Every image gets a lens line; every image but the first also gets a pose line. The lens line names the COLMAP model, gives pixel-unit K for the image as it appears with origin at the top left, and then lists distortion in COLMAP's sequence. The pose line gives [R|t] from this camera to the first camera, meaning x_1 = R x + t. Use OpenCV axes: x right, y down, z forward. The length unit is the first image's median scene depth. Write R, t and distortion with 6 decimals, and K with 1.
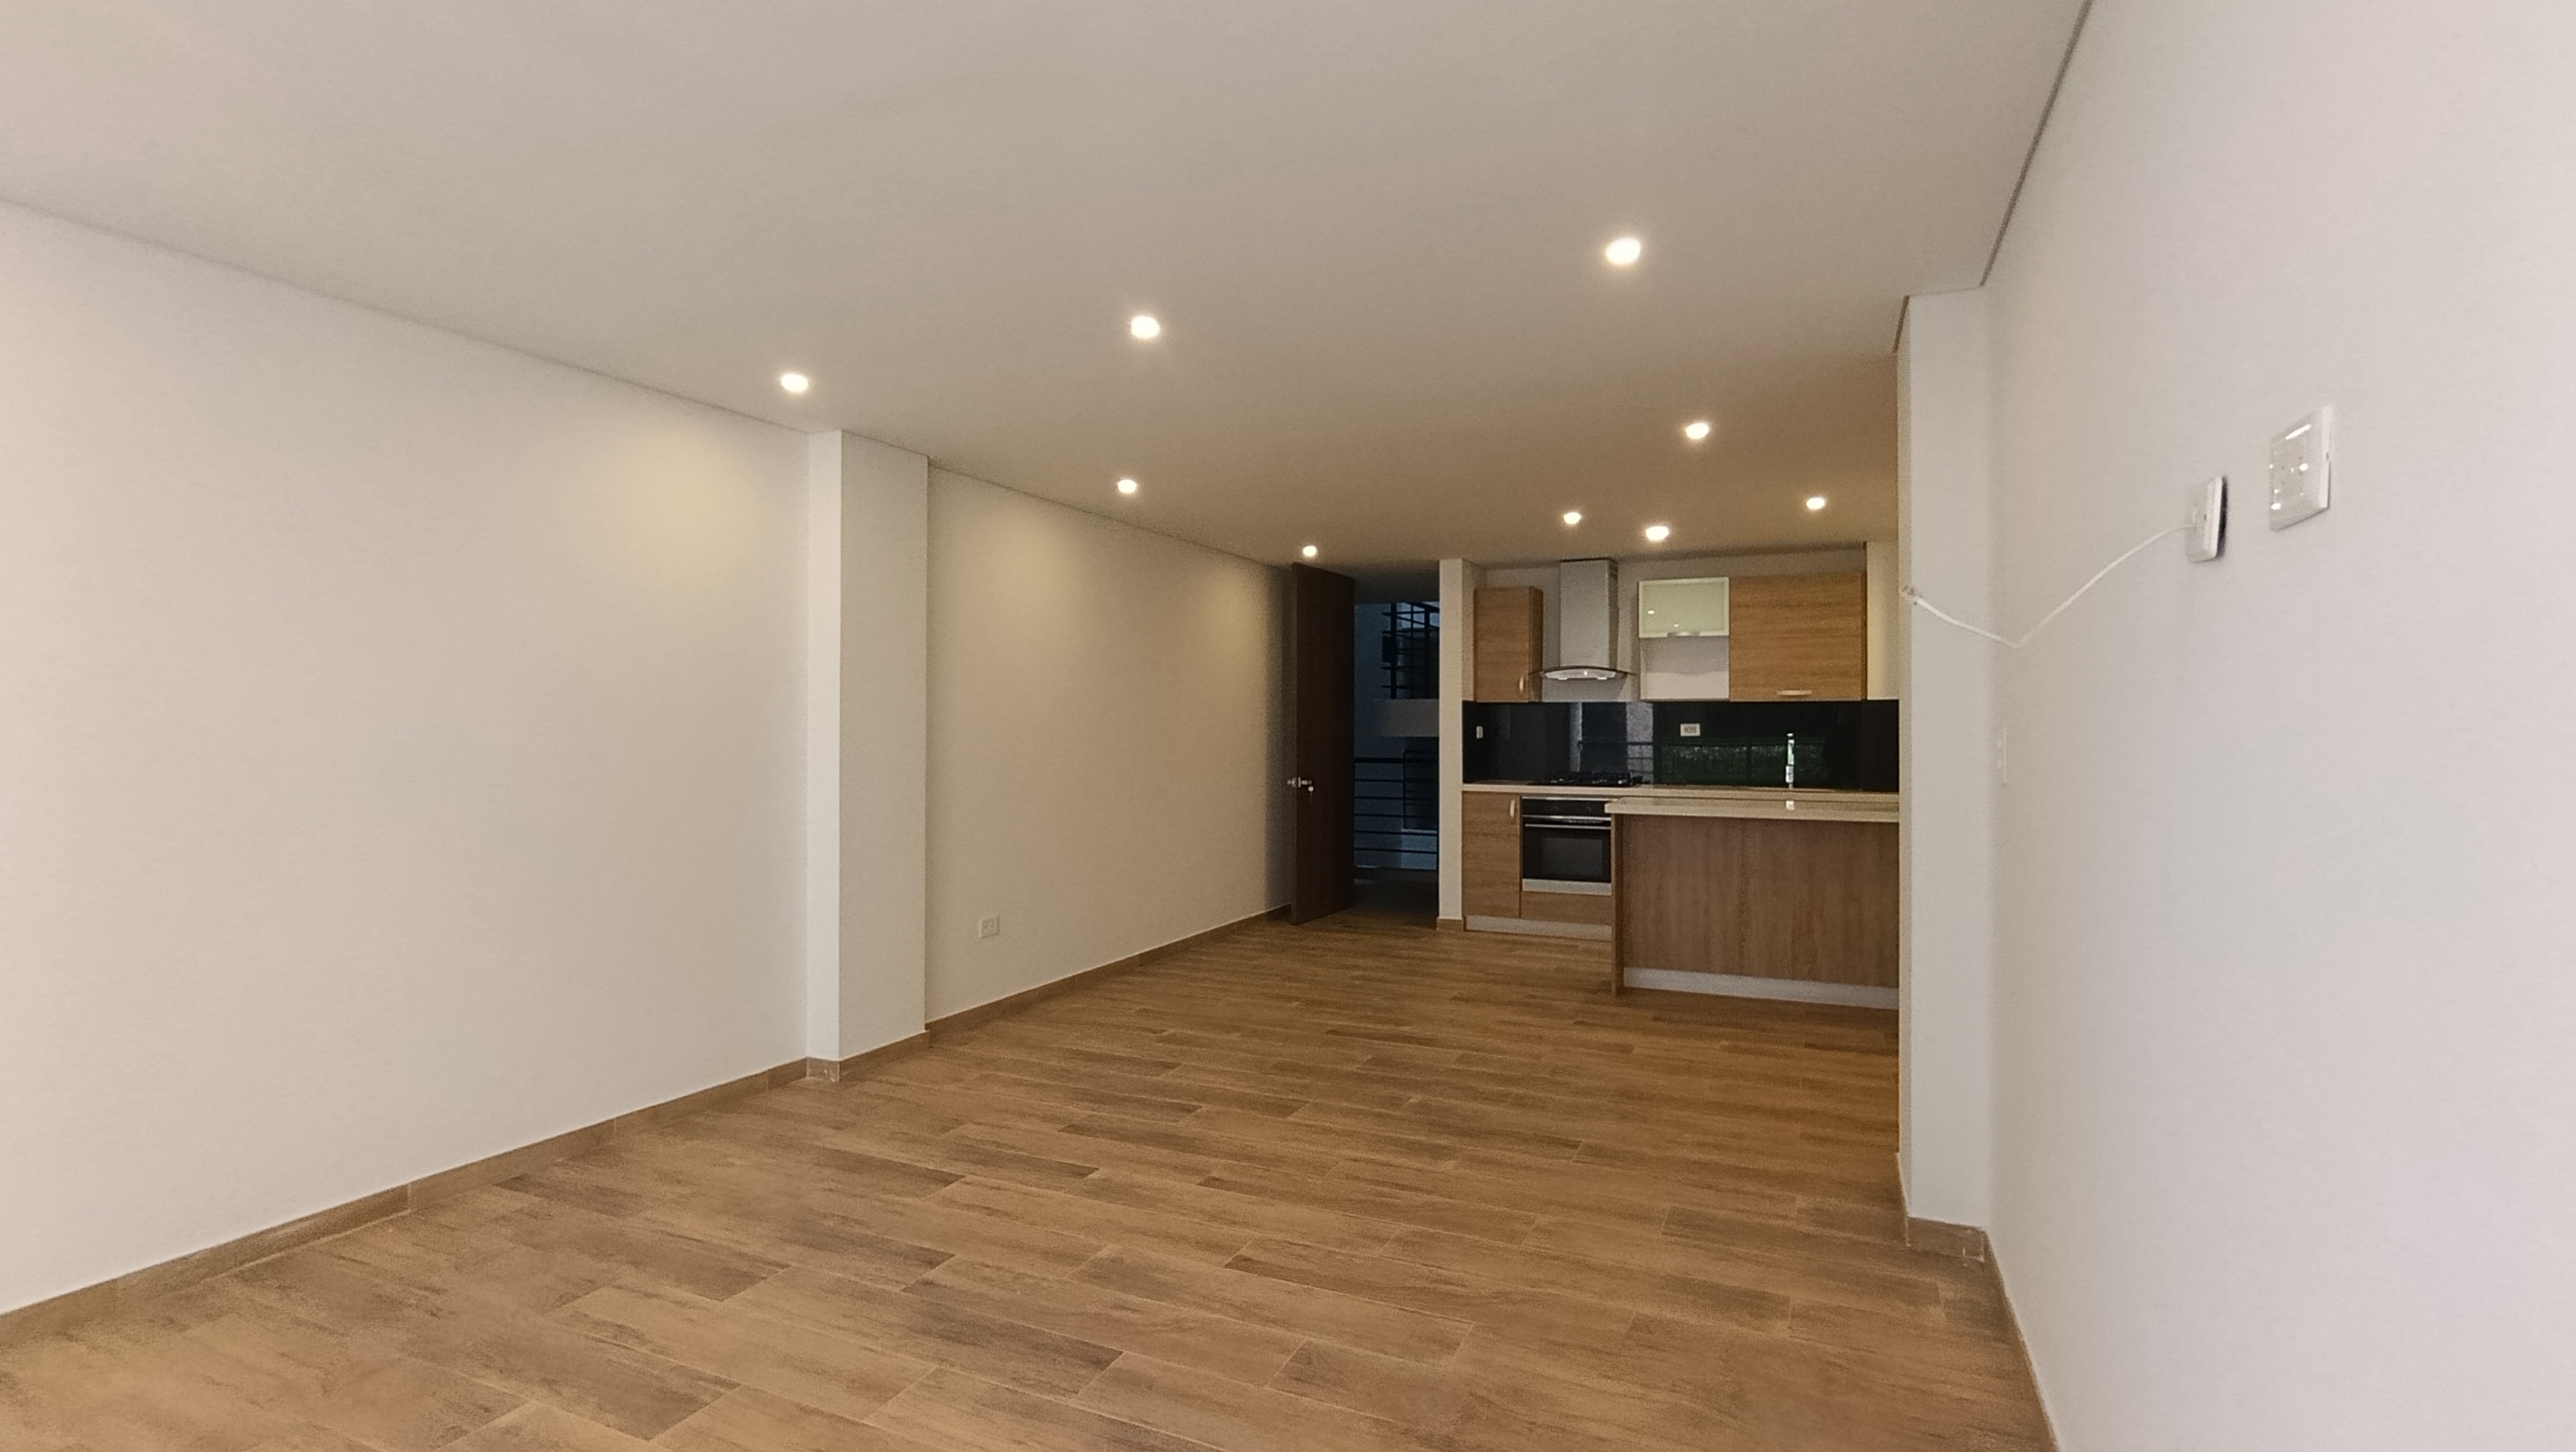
lens RADIAL K [[1180.0, 0, 1296.3], [0, 1180.0, 724.5], [0, 0, 1]] dist [-0.011410, 0.008588]
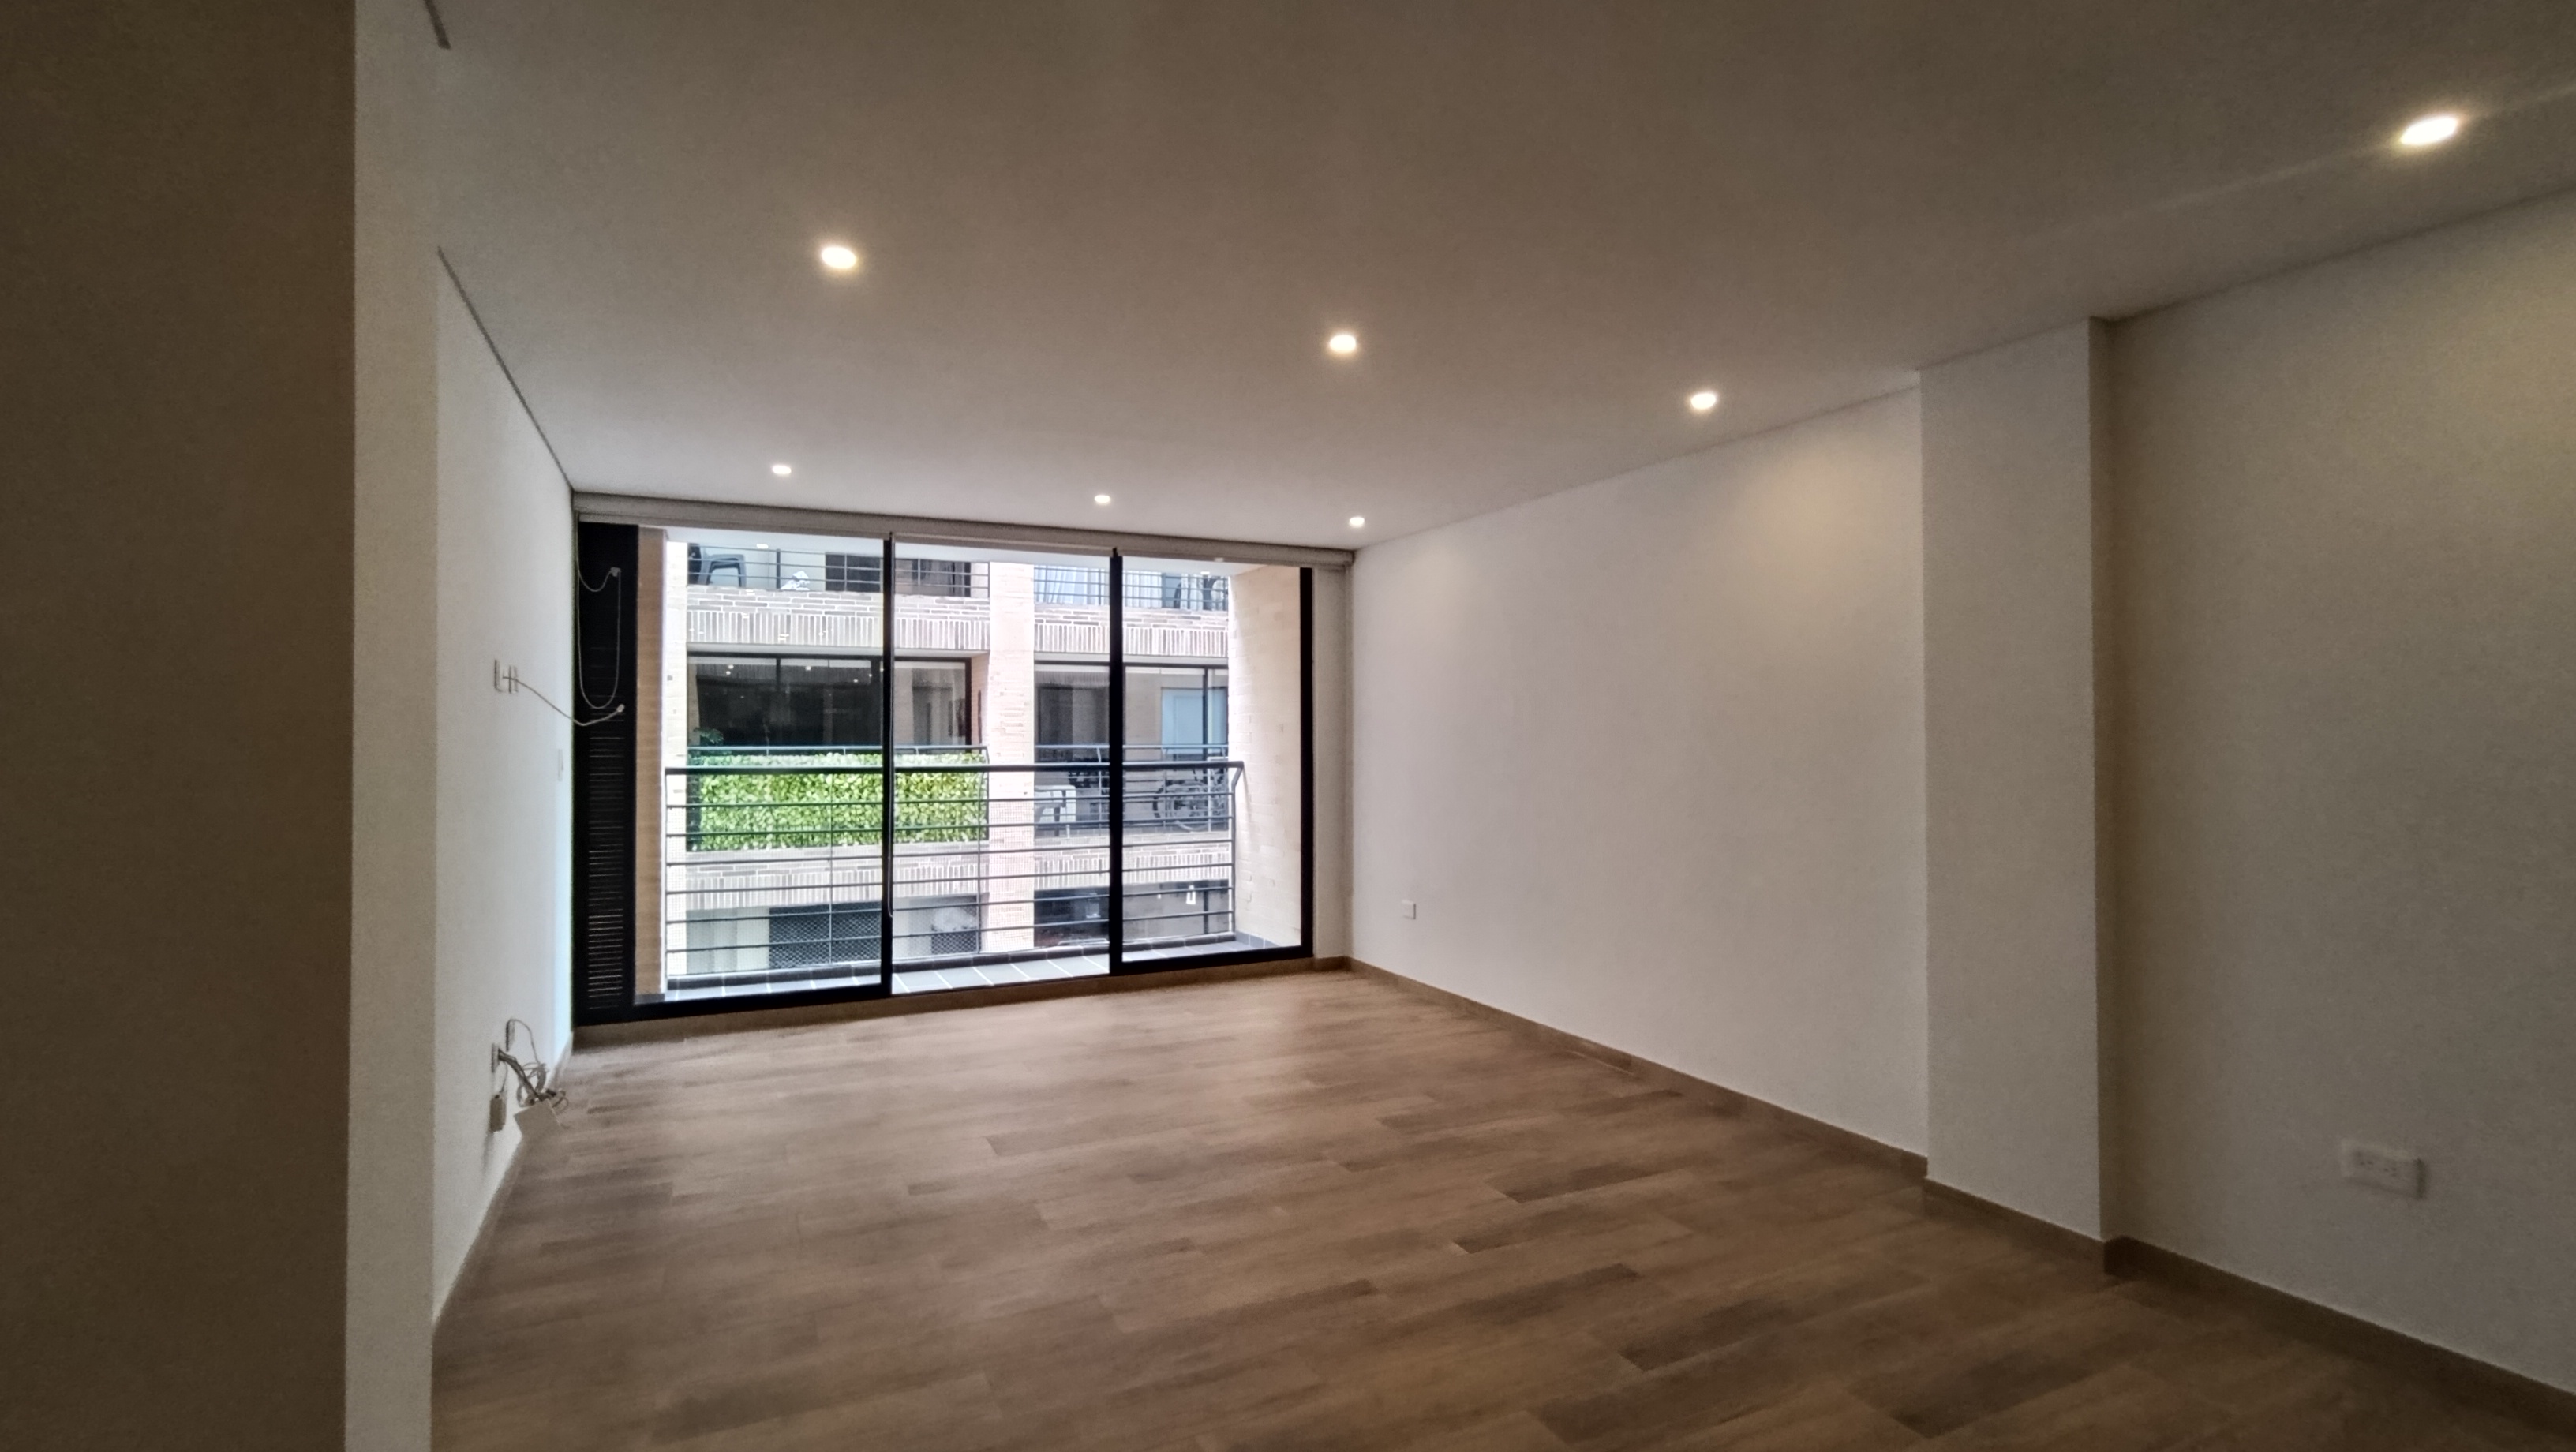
lens RADIAL K [[1180.0, 0, 1278.5], [0, 1180.0, 730.6], [0, 0, 1]] dist [-0.011410, 0.008588]
pose [[-0.642841, -0.002515, -0.765996, 0.467633], [0.002884, 0.999980, -0.005703, -0.006759], [0.765994, -0.005875, -0.642820, 1.137178]]
